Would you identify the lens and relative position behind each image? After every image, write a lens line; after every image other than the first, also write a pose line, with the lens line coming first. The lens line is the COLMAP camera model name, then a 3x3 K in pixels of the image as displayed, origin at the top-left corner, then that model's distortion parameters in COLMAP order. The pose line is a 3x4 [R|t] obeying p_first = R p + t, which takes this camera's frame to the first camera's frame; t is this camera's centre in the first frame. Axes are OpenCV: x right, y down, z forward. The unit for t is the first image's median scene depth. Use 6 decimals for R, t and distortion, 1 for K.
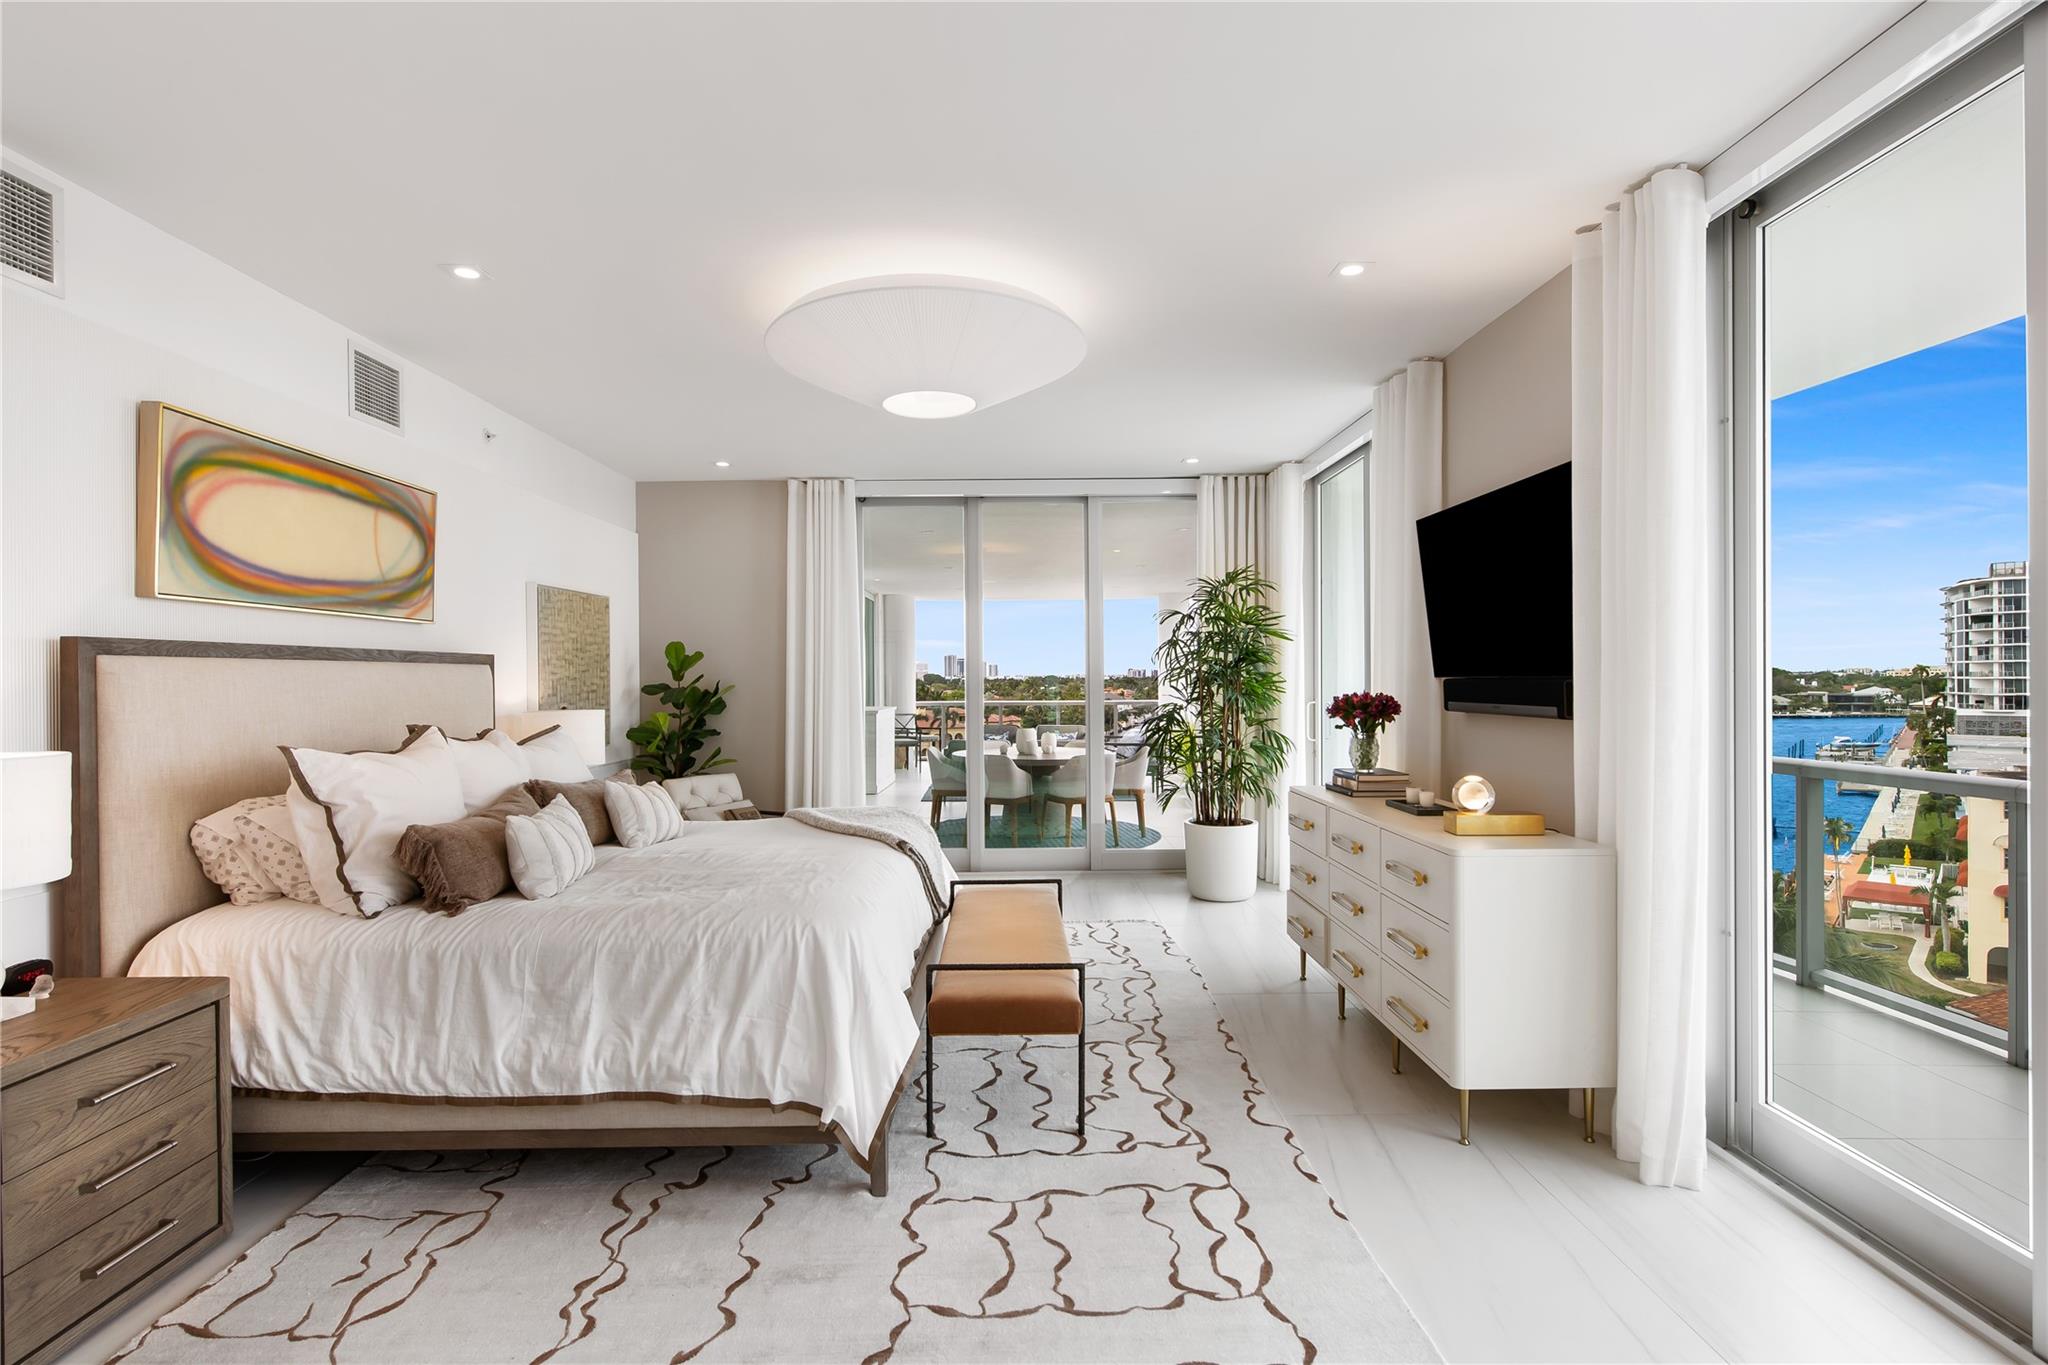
lens RADIAL K [[1057.2, 0, 1022.4], [0, 1057.2, 686.3], [0, 0, 1]] dist [-0.000866, -0.000049]
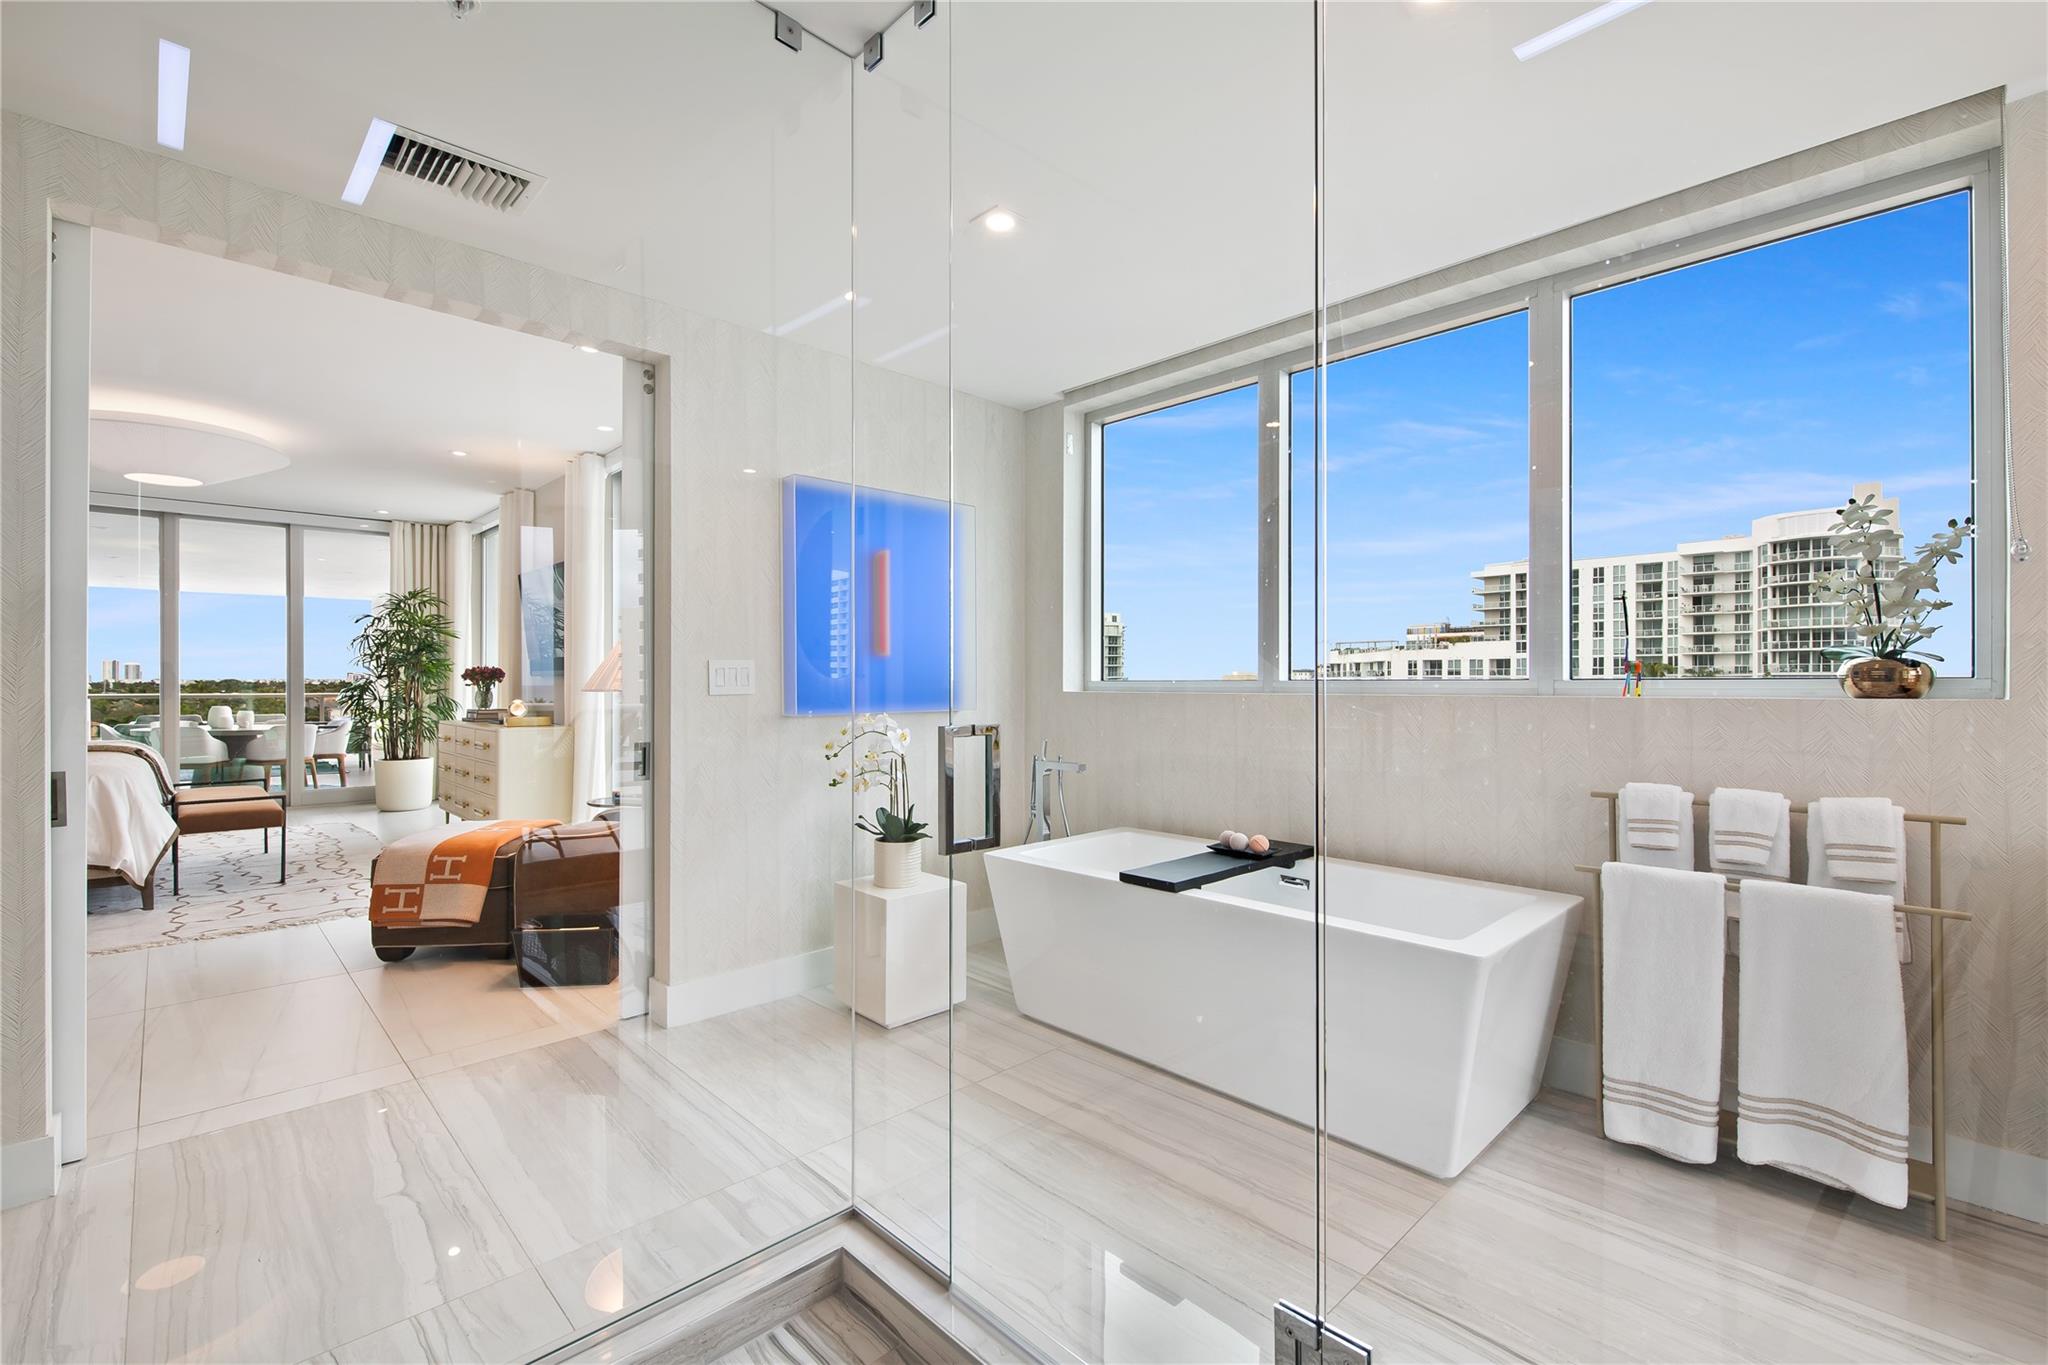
lens RADIAL K [[885.9, 0, 1026.9], [0, 885.9, 683.4], [0, 0, 1]] dist [-0.001182, -0.000357]
pose [[0.725913, 0.006436, 0.687756, -0.032860], [-0.003272, 0.999977, -0.005905, 0.027102], [-0.687778, 0.002036, 0.725918, -0.500910]]
